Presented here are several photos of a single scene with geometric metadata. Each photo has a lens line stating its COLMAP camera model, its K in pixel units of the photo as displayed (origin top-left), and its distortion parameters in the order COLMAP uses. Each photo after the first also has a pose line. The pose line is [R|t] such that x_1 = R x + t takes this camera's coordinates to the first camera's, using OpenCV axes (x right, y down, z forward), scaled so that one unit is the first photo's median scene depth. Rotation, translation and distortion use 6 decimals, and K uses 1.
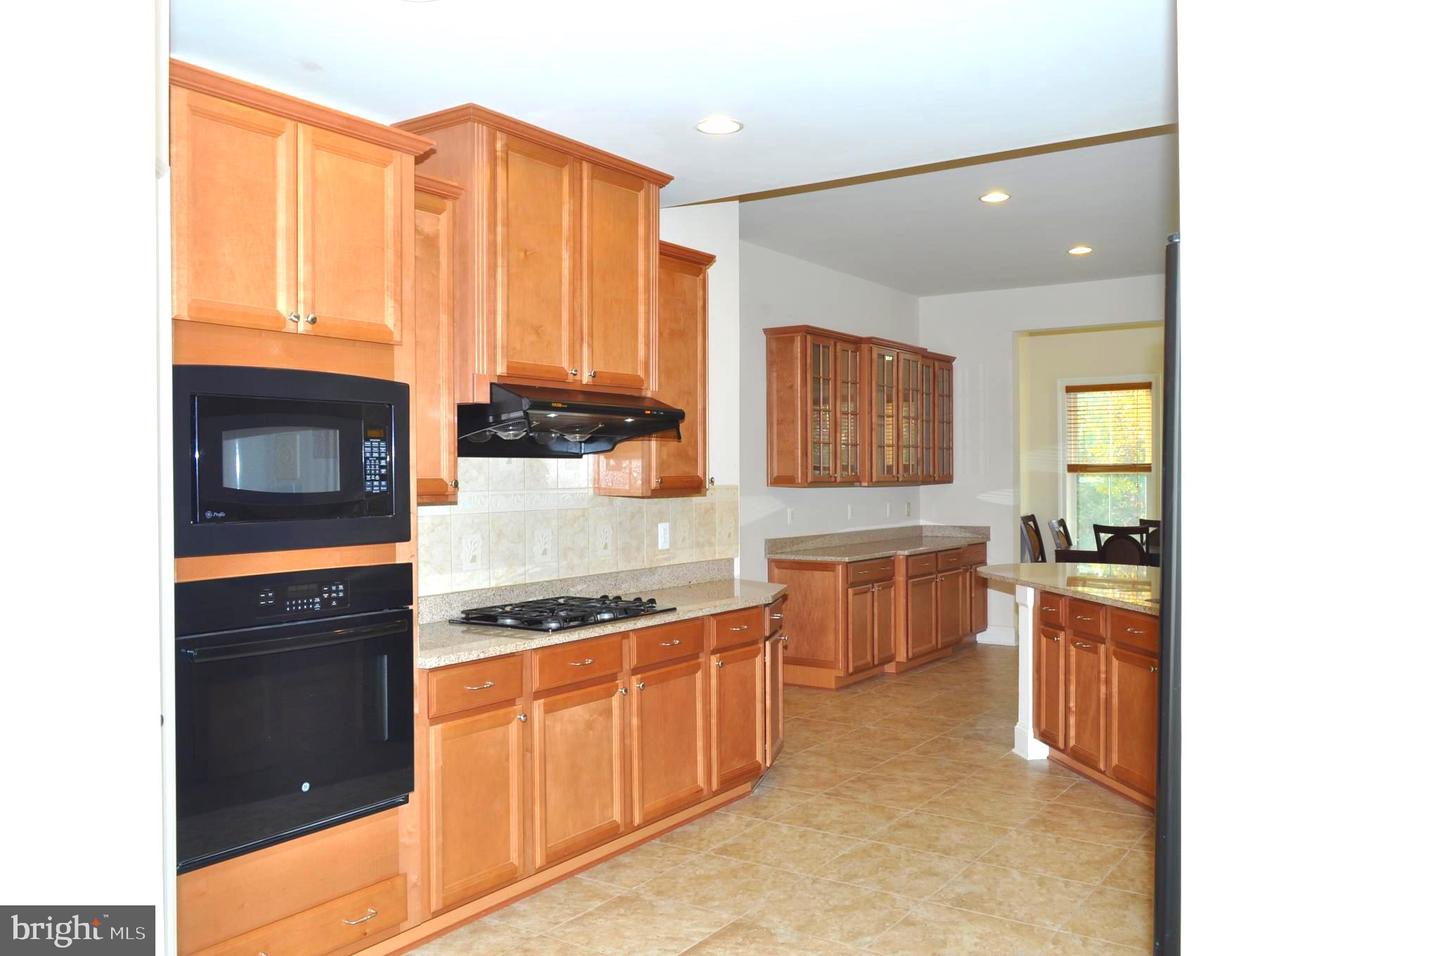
lens RADIAL K [[1122.1, 0, 720.0], [0, 1122.1, 478.0], [0, 0, 1]] dist [-0.016491, 0.001365]
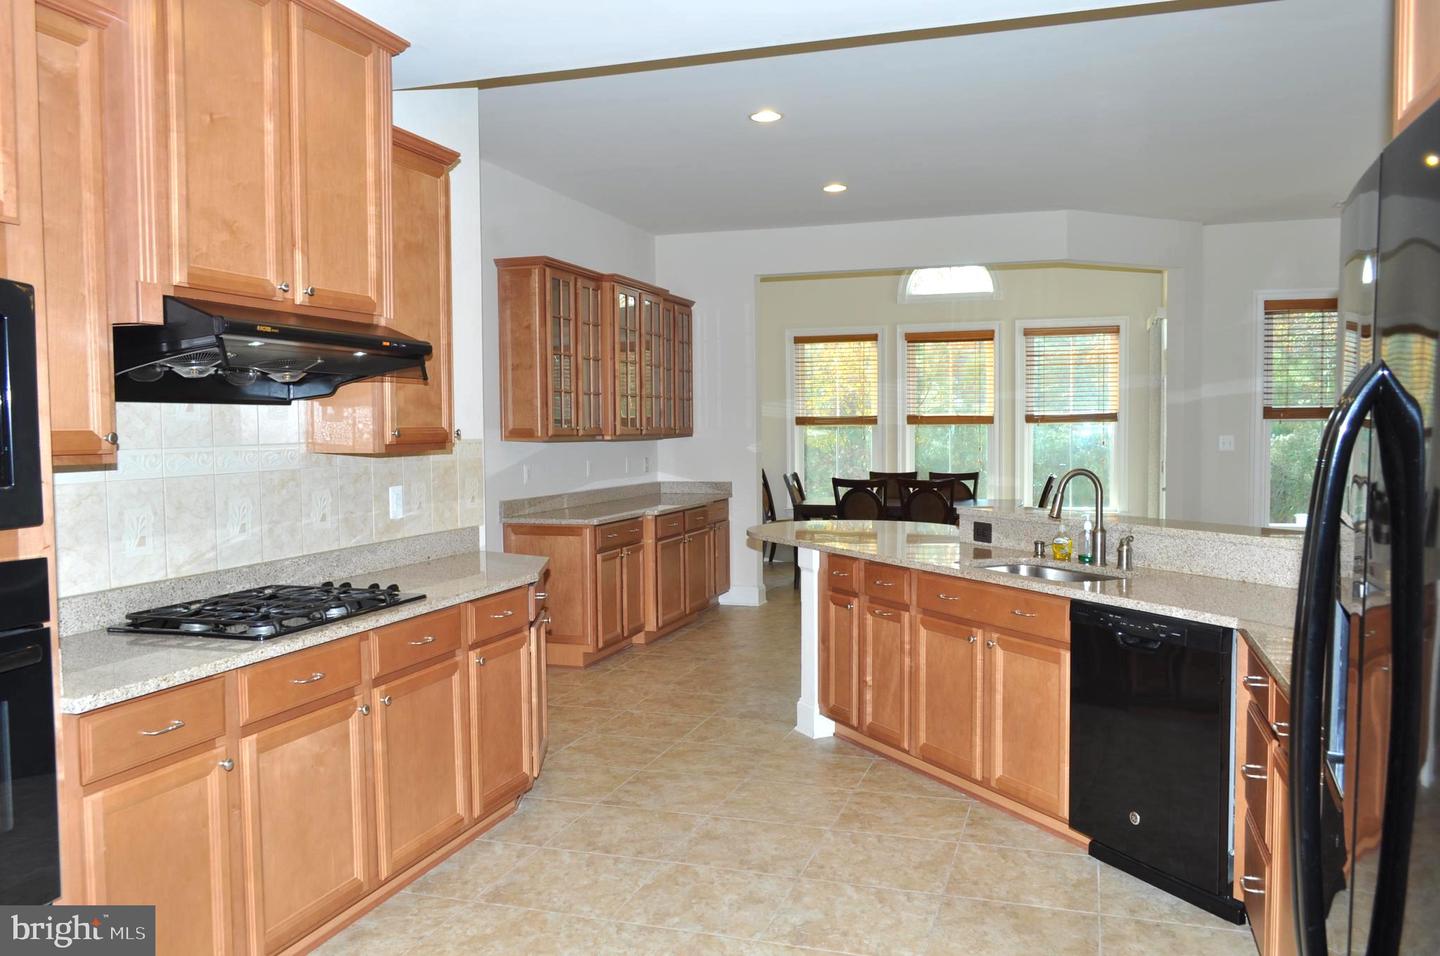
lens RADIAL K [[1122.1, 0, 720.0], [0, 1122.1, 478.0], [0, 0, 1]] dist [-0.016491, 0.001365]
pose [[0.963168, -0.016937, 0.268366, -0.048197], [0.006332, 0.999166, 0.040332, 0.003497], [-0.268825, -0.037147, 0.962472, 0.185648]]
